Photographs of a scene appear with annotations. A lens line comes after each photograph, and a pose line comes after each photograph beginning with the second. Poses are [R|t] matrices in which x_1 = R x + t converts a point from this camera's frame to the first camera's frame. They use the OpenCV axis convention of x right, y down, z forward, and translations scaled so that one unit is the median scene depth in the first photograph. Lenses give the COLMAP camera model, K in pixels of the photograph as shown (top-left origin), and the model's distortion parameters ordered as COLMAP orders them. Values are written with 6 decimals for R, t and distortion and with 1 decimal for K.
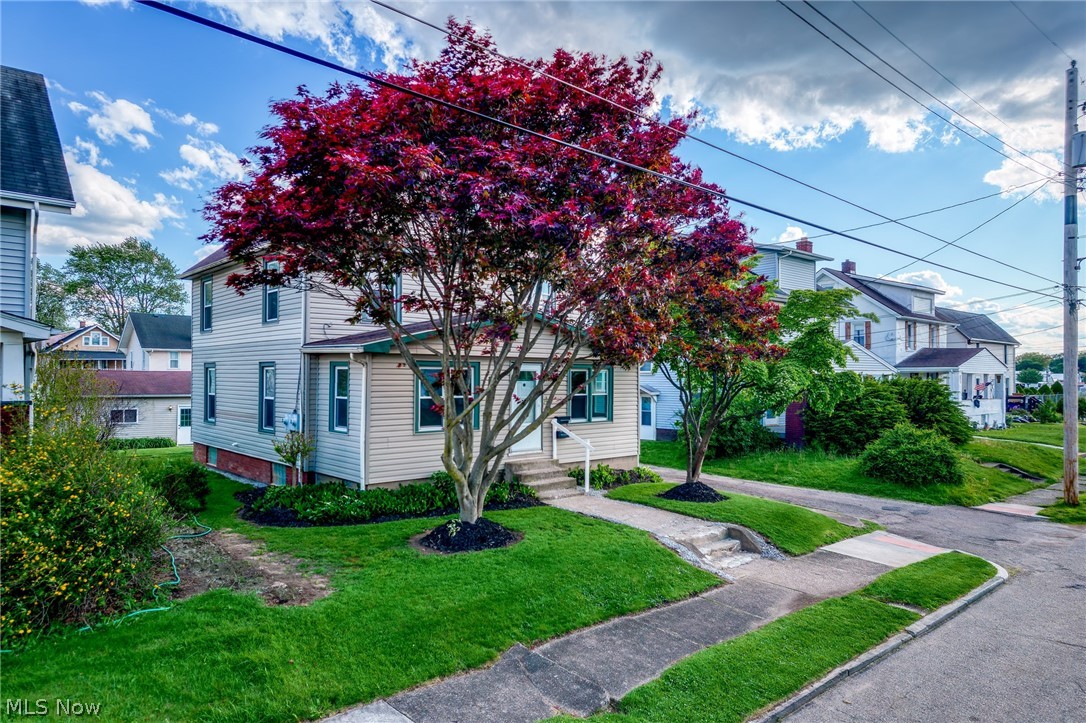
lens RADIAL K [[684.8, 0, 538.4], [0, 684.8, 366.4], [0, 0, 1]] dist [0.011463, -0.008494]
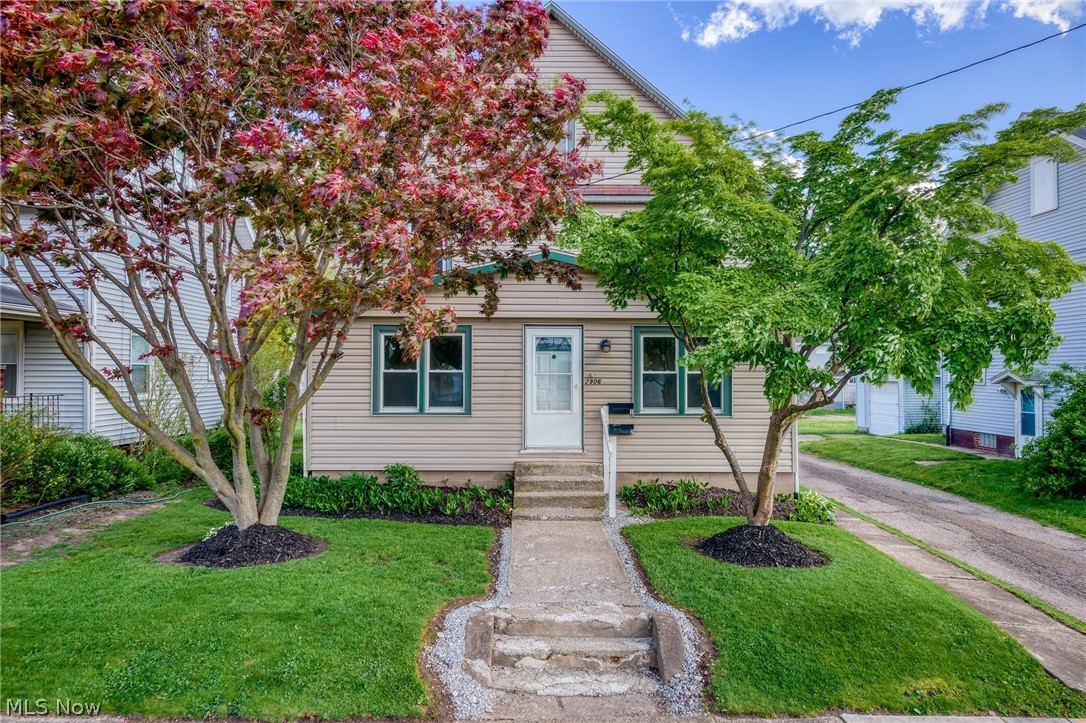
lens RADIAL K [[684.8, 0, 543.7], [0, 684.8, 365.5], [0, 0, 1]] dist [0.011463, -0.008494]
pose [[0.757870, -0.010003, -0.652329, 0.463347], [0.009147, 0.999947, -0.004707, 0.041152], [0.652341, -0.002399, 0.757922, 0.468916]]
